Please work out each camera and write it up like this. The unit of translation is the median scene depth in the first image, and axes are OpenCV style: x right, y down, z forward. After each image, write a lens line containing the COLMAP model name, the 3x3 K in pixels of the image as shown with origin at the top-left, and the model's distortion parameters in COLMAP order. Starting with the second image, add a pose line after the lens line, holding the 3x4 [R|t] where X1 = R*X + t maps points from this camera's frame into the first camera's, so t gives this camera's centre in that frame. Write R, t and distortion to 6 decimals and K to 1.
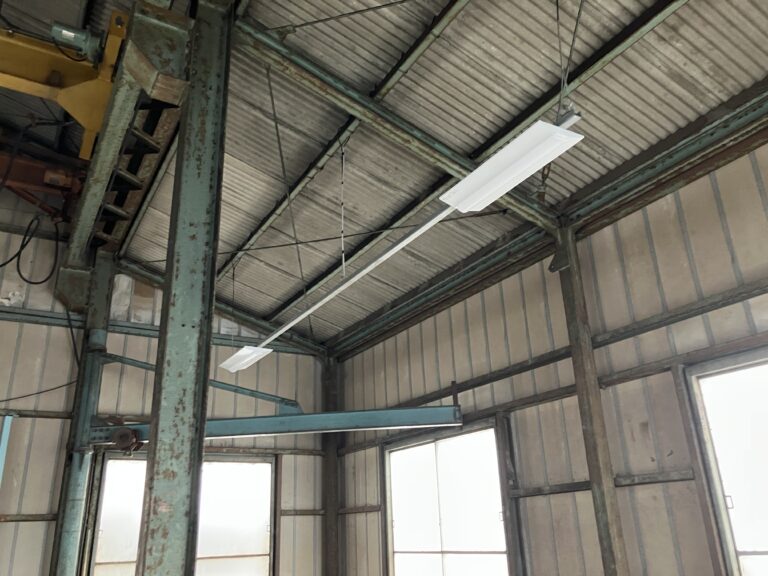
lens RADIAL K [[628.2, 0, 378.6], [0, 628.2, 285.5], [0, 0, 1]] dist [0.027201, -0.014338]
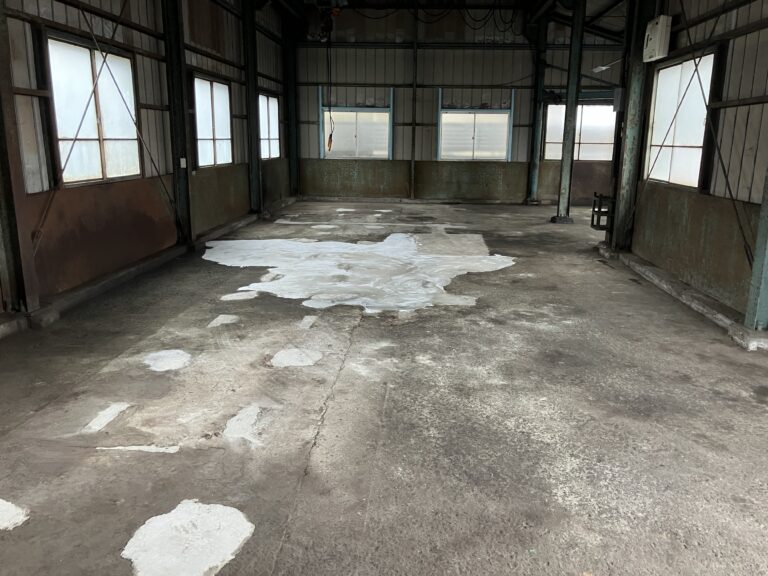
lens RADIAL K [[630.2, 0, 387.1], [0, 630.2, 285.6], [0, 0, 1]] dist [0.002118, -0.000897]
pose [[0.830304, 0.170854, -0.530475, 0.493152], [0.165490, 0.833330, 0.527423, -0.551295], [0.532173, -0.525709, 0.663643, -1.384219]]
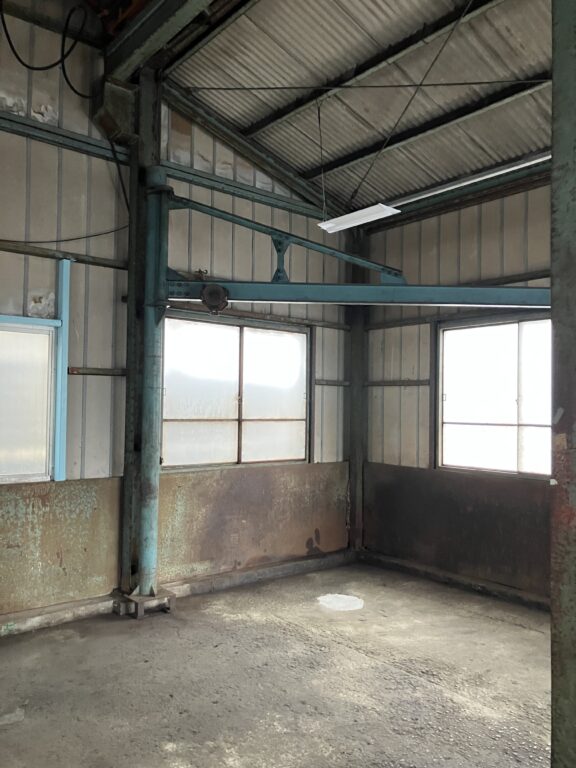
lens RADIAL K [[628.2, 0, 289.9], [0, 628.2, 388.3], [0, 0, 1]] dist [0.027201, -0.014338]
pose [[0.983944, 0.050754, 0.171106, -0.387500], [-0.105232, 0.939315, 0.326516, 0.051913], [-0.144151, -0.339280, 0.929575, 0.081824]]
